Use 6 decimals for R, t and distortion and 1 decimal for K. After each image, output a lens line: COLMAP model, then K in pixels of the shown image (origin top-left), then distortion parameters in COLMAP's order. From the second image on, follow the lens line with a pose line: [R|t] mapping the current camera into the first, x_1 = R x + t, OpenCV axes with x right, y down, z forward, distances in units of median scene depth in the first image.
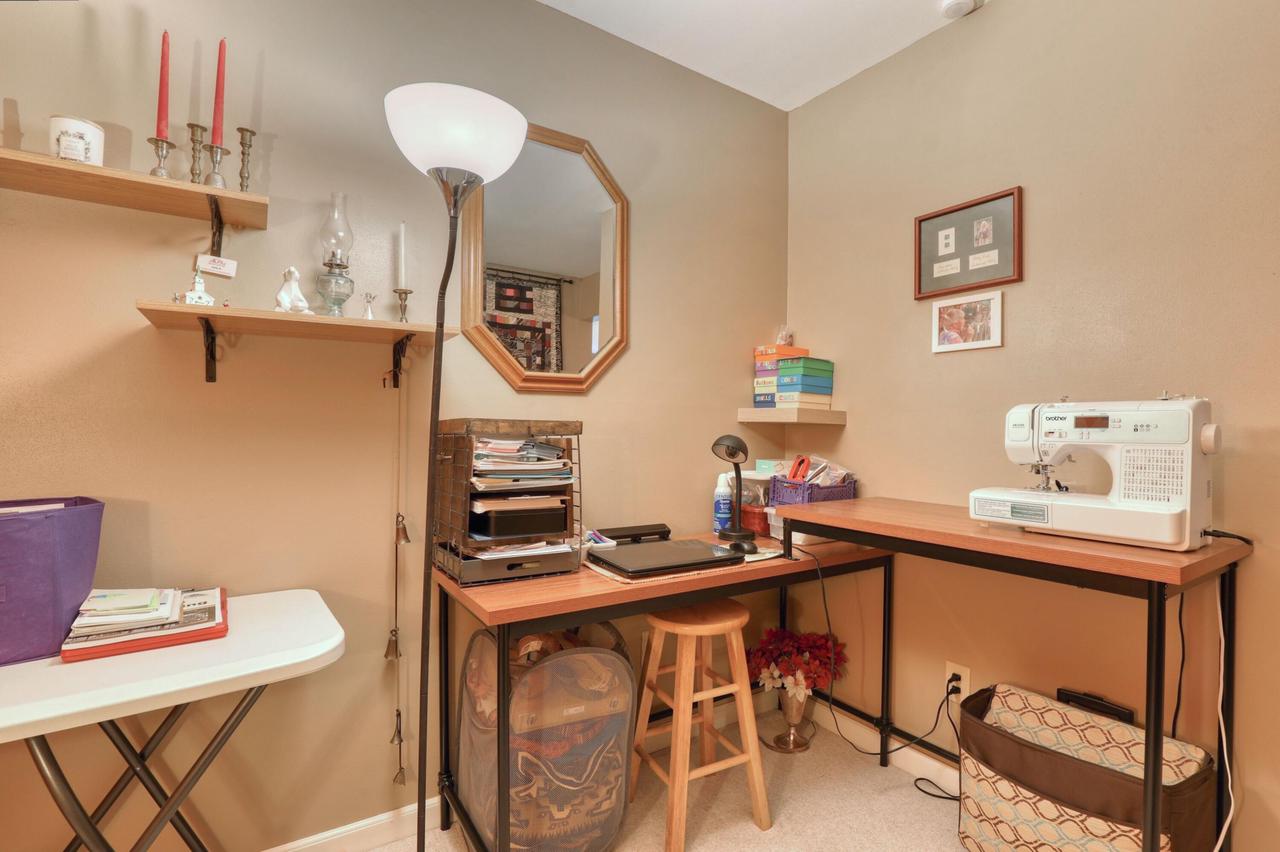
lens RADIAL K [[570.3, 0, 640.0], [0, 570.3, 426.0], [0, 0, 1]] dist [-0.031306, -0.000024]
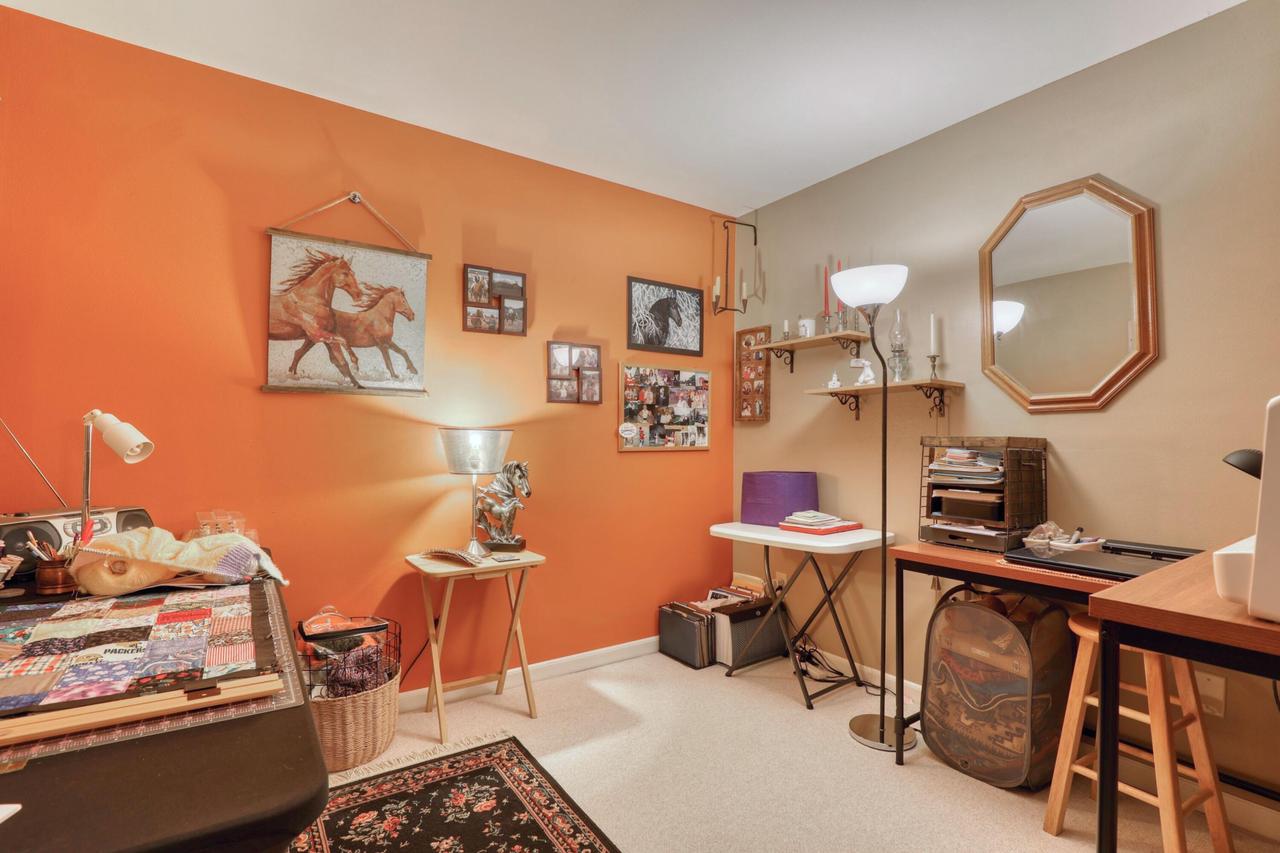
lens RADIAL K [[589.8, 0, 653.8], [0, 589.8, 426.2], [0, 0, 1]] dist [-0.021969, 0.000443]
pose [[0.046365, -0.037328, -0.998227, 1.233538], [-0.003298, 0.999290, -0.037521, 0.021711], [0.998919, 0.005032, 0.046209, 0.157662]]
